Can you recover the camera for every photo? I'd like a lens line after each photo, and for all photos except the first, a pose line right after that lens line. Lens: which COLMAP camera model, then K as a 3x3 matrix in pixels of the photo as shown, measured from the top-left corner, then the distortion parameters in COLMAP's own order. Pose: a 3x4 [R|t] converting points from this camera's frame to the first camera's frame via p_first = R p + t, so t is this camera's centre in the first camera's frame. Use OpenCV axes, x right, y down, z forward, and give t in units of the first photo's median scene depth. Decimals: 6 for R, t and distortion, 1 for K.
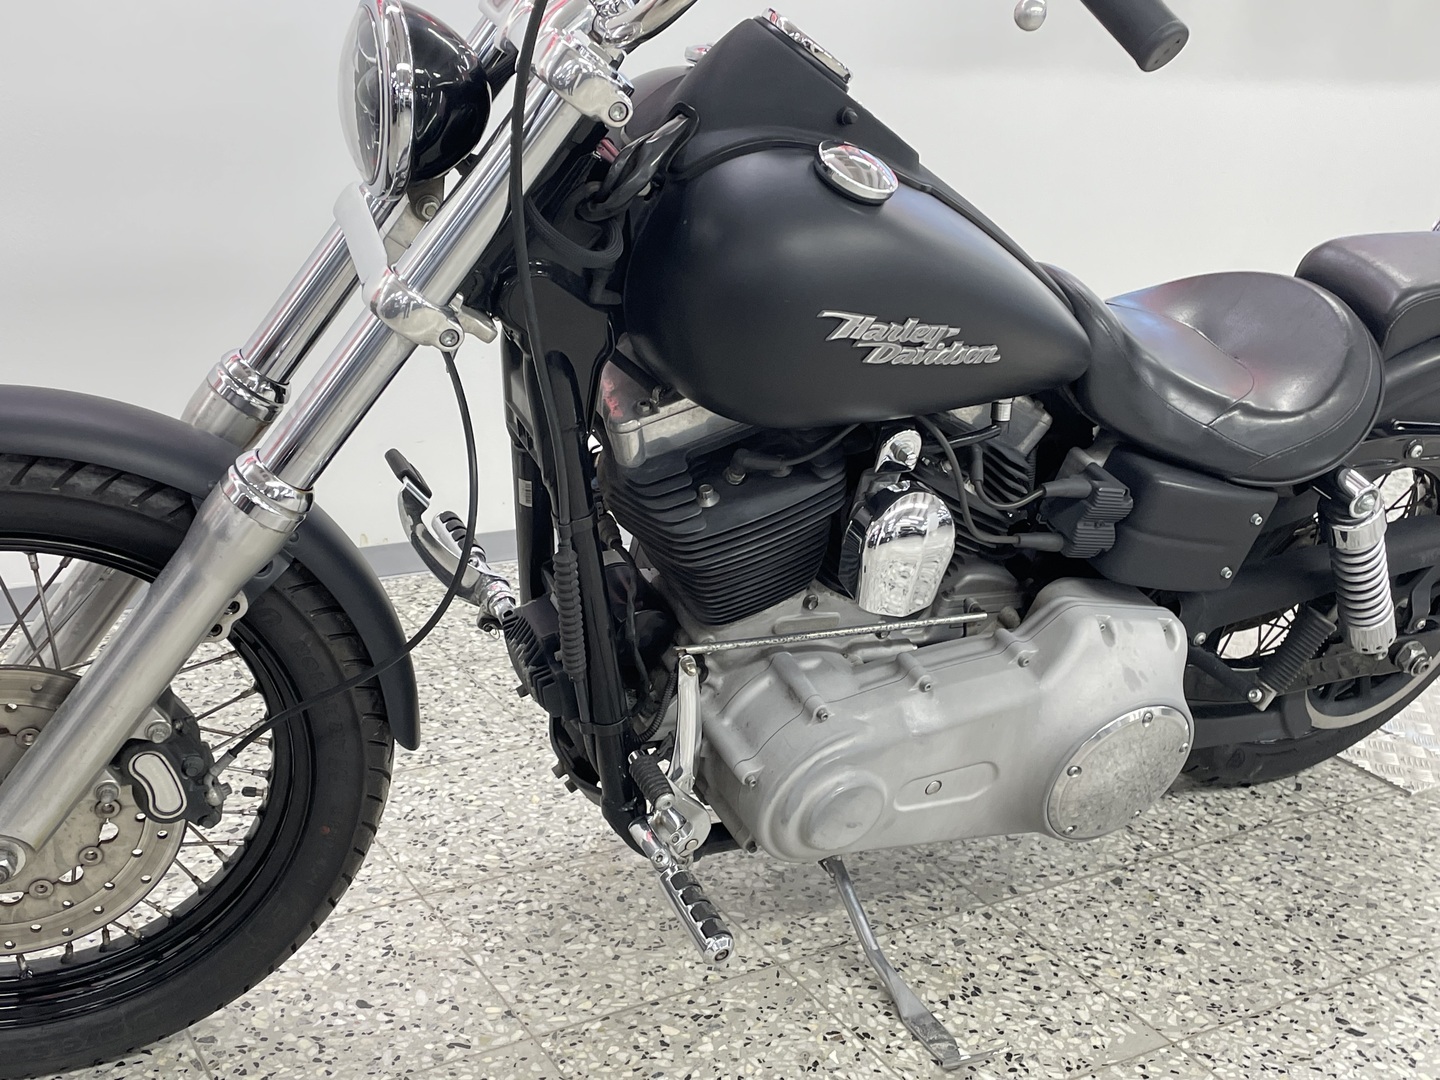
lens RADIAL K [[1678.9, 0, 724.9], [0, 1678.9, 546.8], [0, 0, 1]] dist [0.088081, -0.137033]
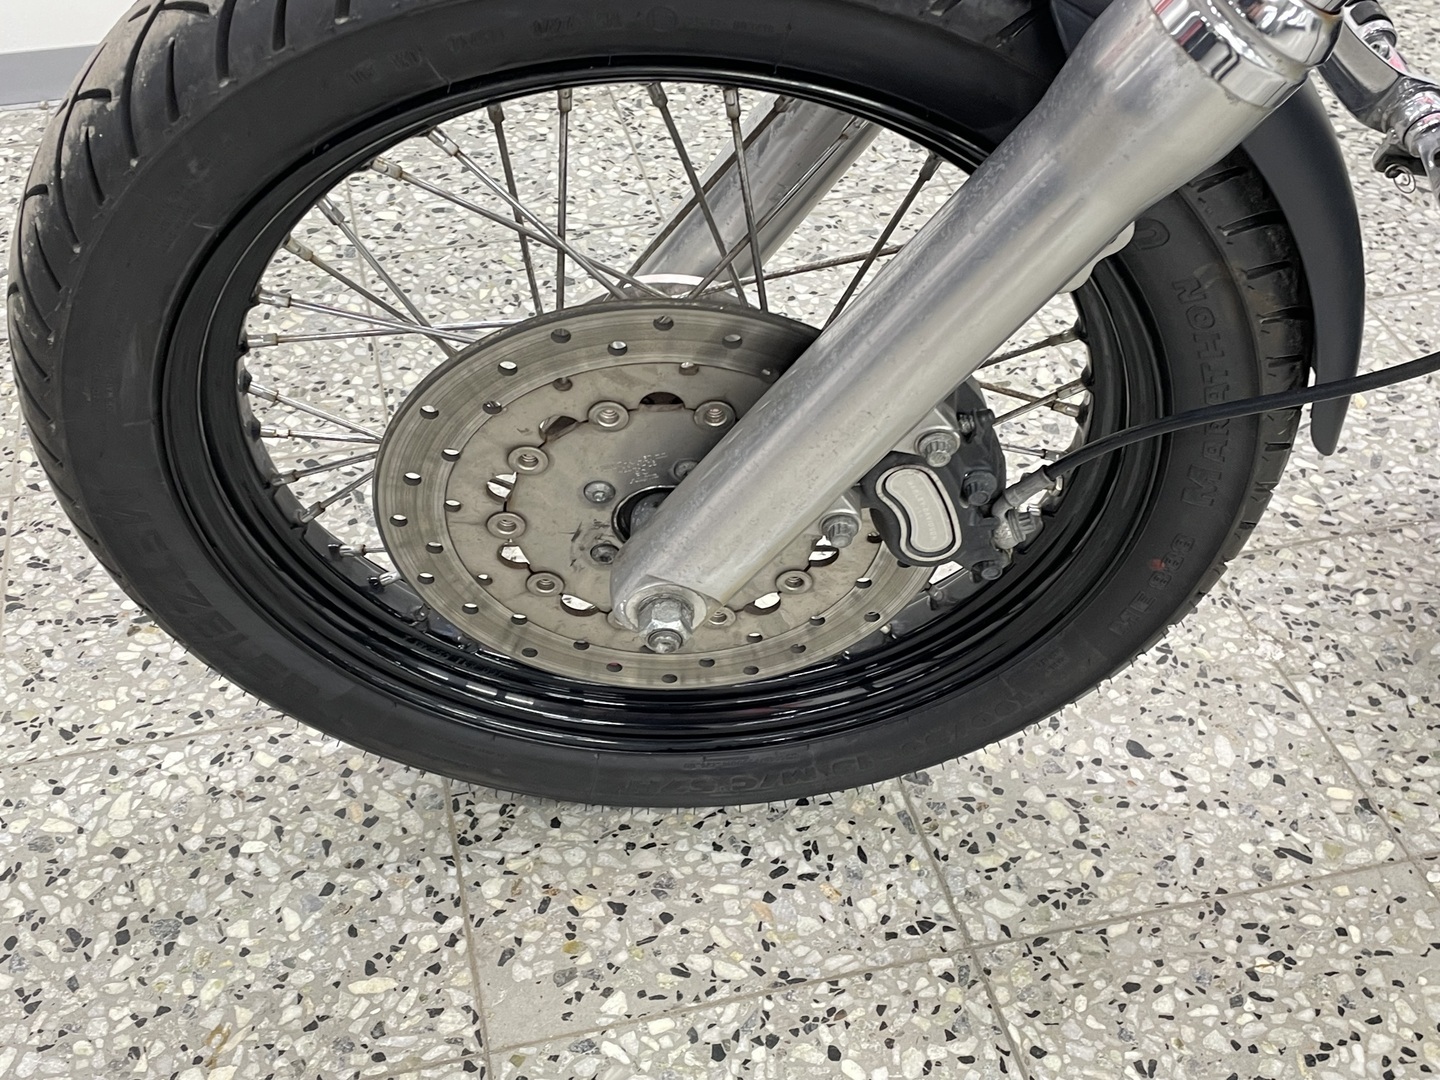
lens RADIAL K [[1662.8, 0, 746.1], [0, 1662.8, 543.0], [0, 0, 1]] dist [0.100906, -0.154018]
pose [[0.951567, 0.147573, -0.269707, -0.197007], [-0.037034, 0.925898, 0.375954, -0.049937], [0.305202, -0.347757, 0.886520, 0.398345]]
